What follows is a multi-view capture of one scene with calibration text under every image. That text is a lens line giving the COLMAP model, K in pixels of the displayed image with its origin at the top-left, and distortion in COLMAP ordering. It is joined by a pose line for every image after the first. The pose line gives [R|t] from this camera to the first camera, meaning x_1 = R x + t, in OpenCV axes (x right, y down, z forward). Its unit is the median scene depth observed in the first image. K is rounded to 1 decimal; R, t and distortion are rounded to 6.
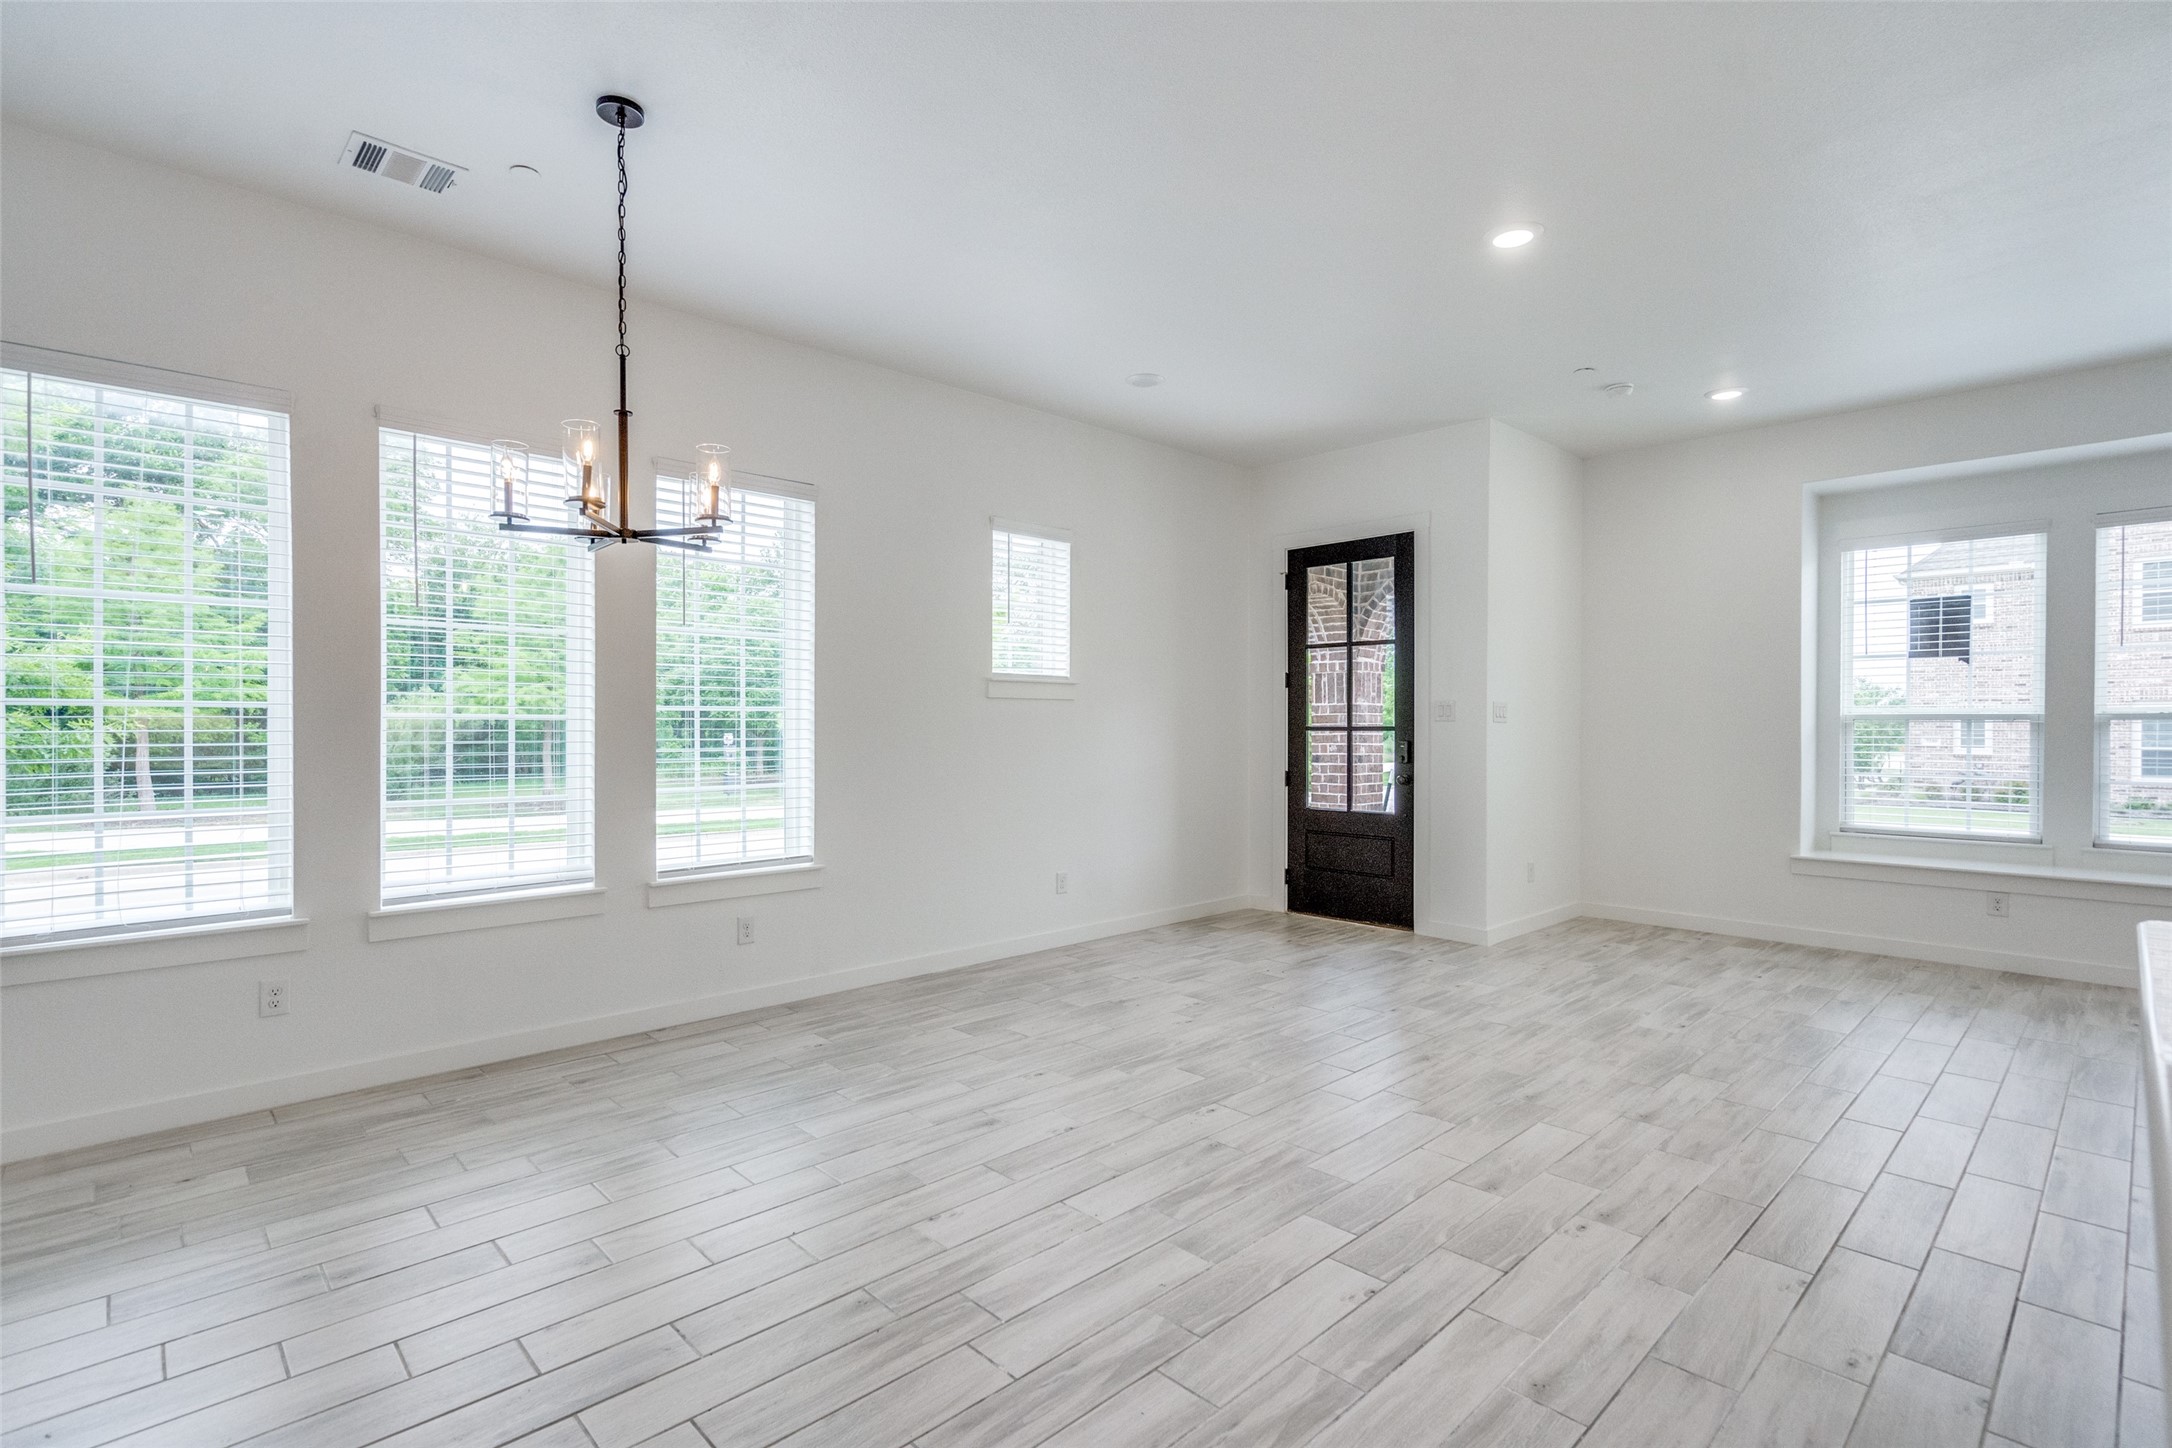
lens RADIAL K [[1026.1, 0, 1010.7], [0, 1026.1, 715.5], [0, 0, 1]] dist [-0.001181, 0.000710]
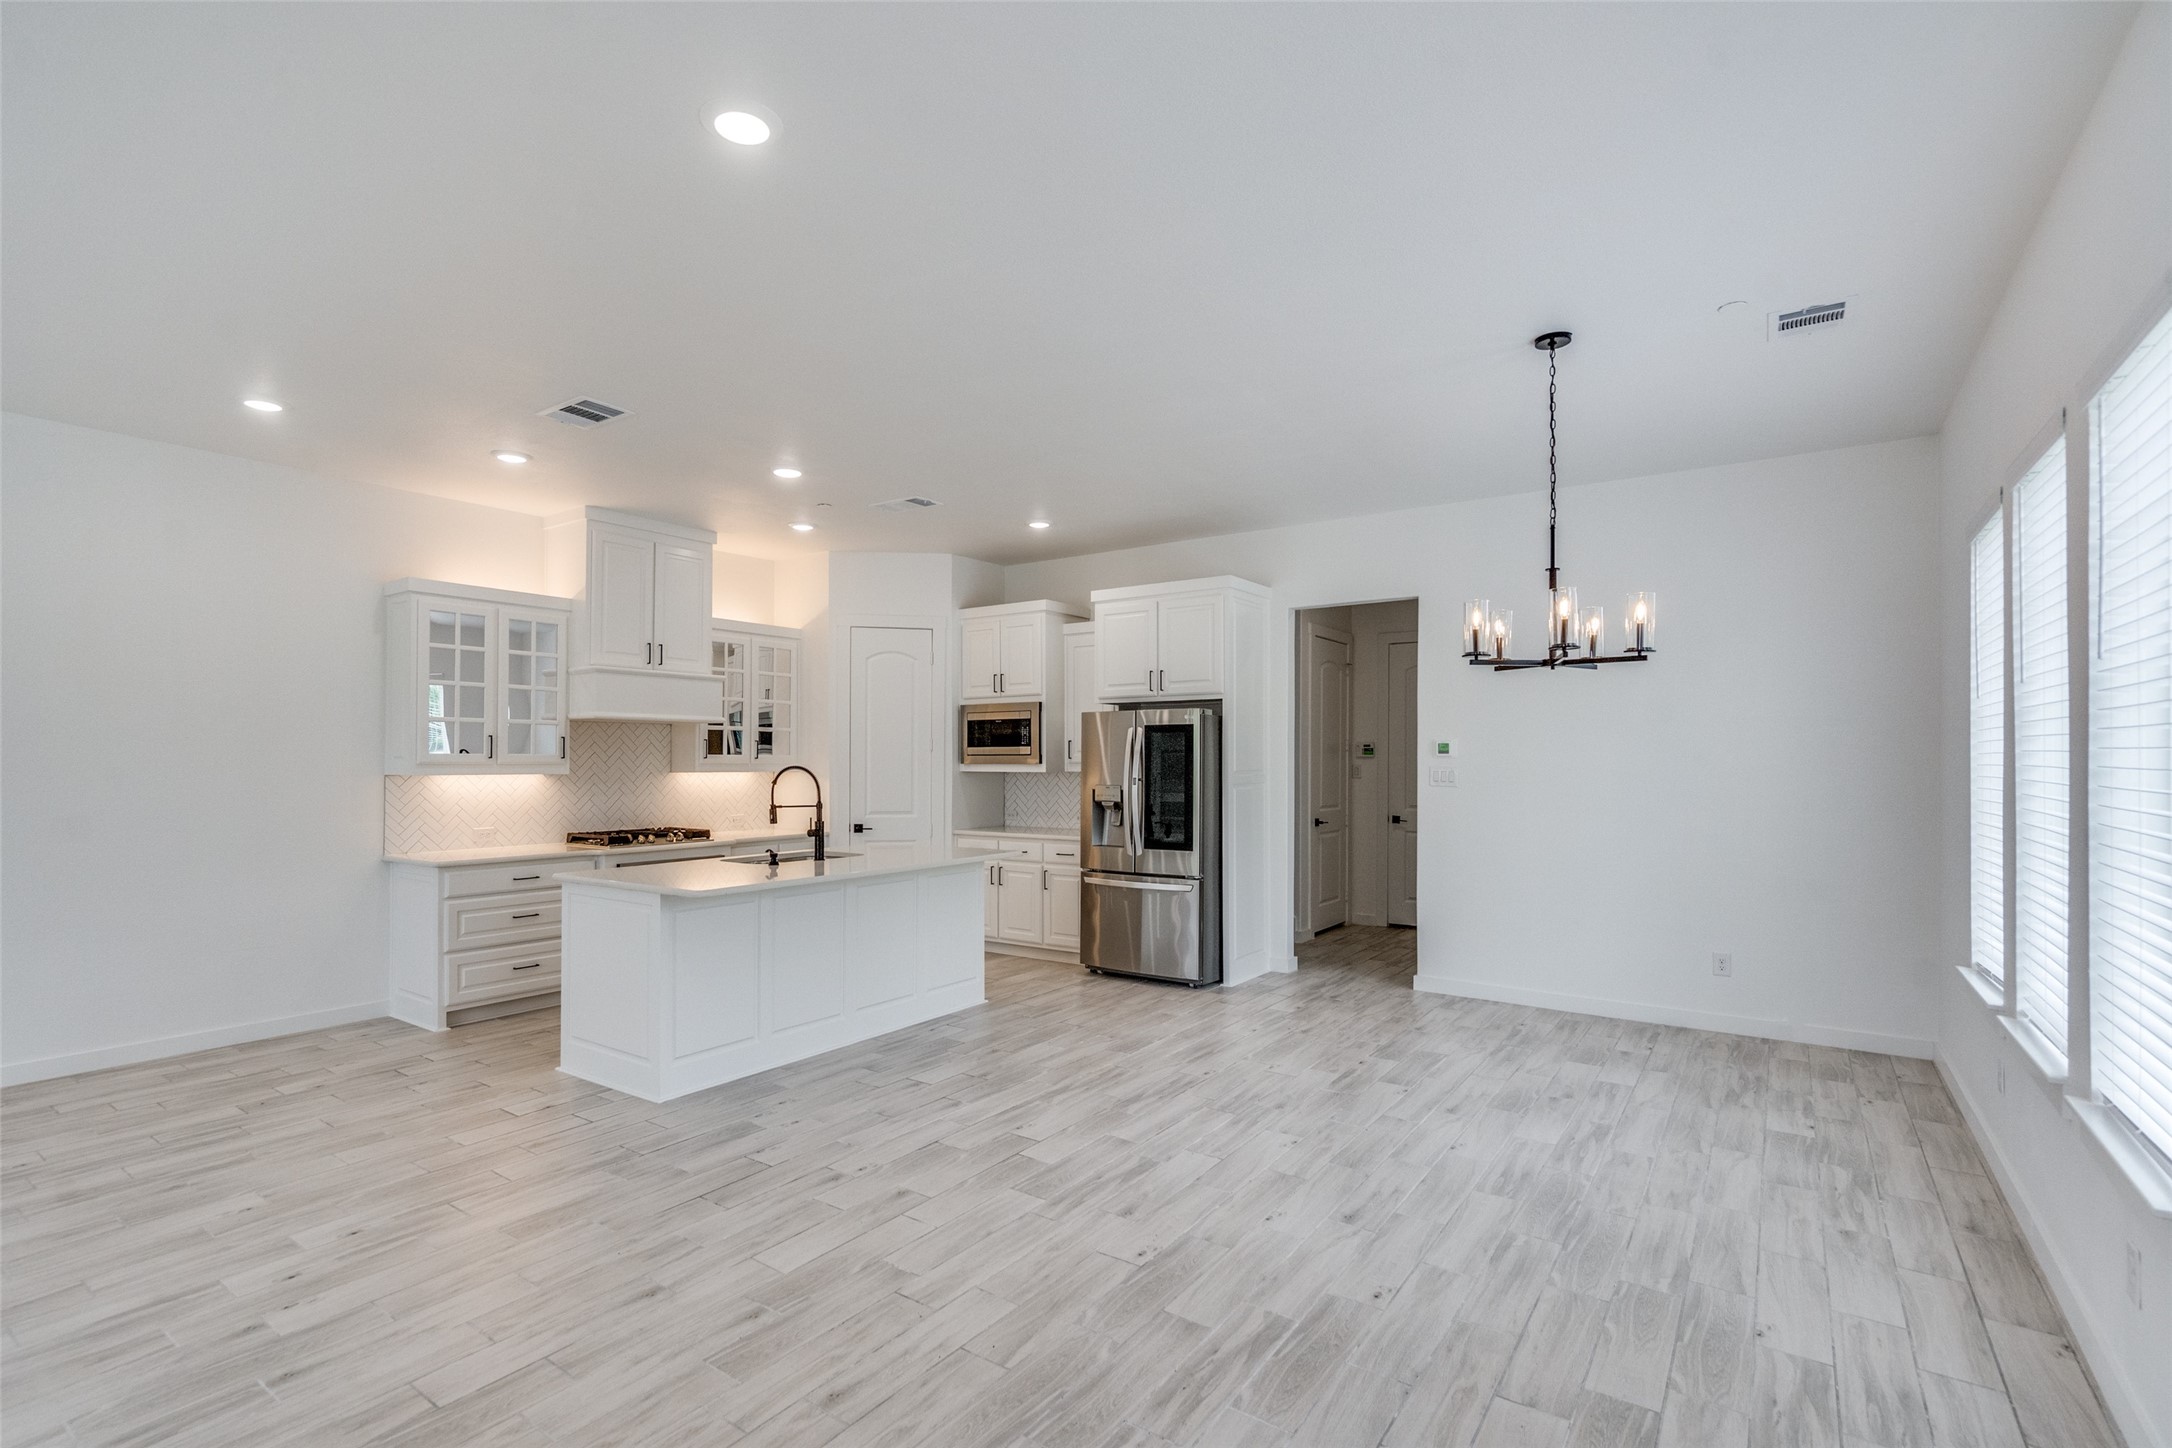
lens RADIAL K [[1026.1, 0, 1006.1], [0, 1026.1, 747.5], [0, 0, 1]] dist [-0.001181, 0.000710]
pose [[-0.981397, 0.001374, -0.191985, 0.379670], [0.004631, 0.999853, -0.016517, -0.035882], [0.191934, -0.017099, -0.981259, 1.464560]]
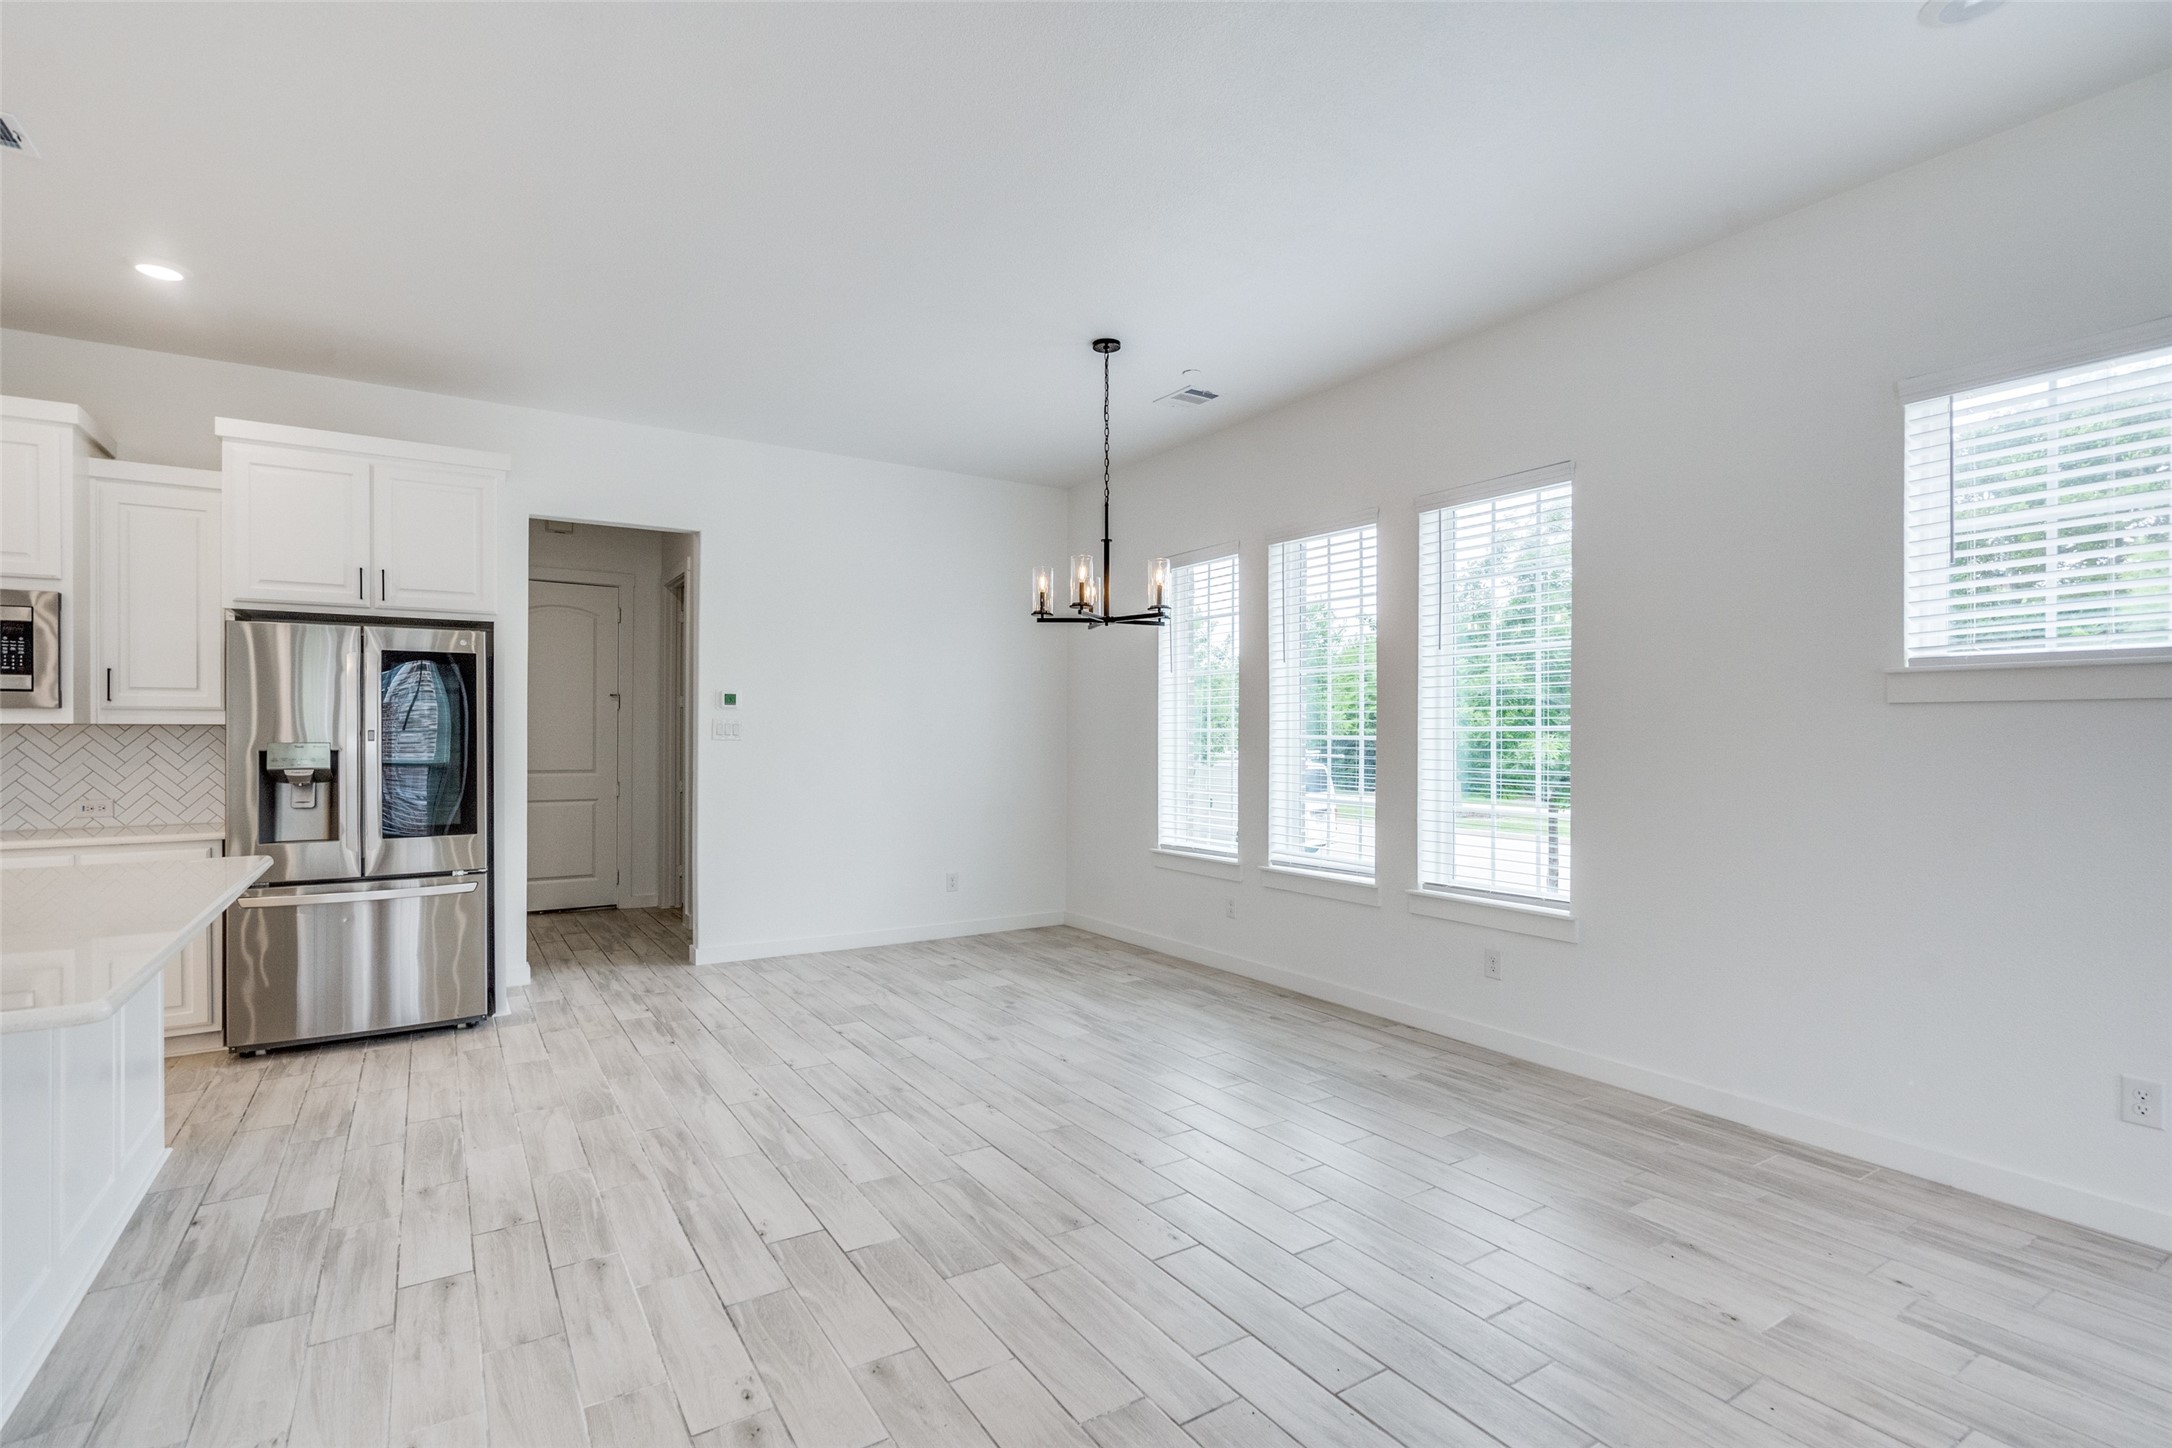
lens RADIAL K [[1026.1, 0, 1094.4], [0, 1026.1, 738.3], [0, 0, 1]] dist [-0.001181, 0.000710]
pose [[-0.153538, 0.005485, -0.988128, 0.775529], [0.007446, 0.999963, 0.004394, -0.006165], [0.988115, -0.006683, -0.153573, 0.831496]]
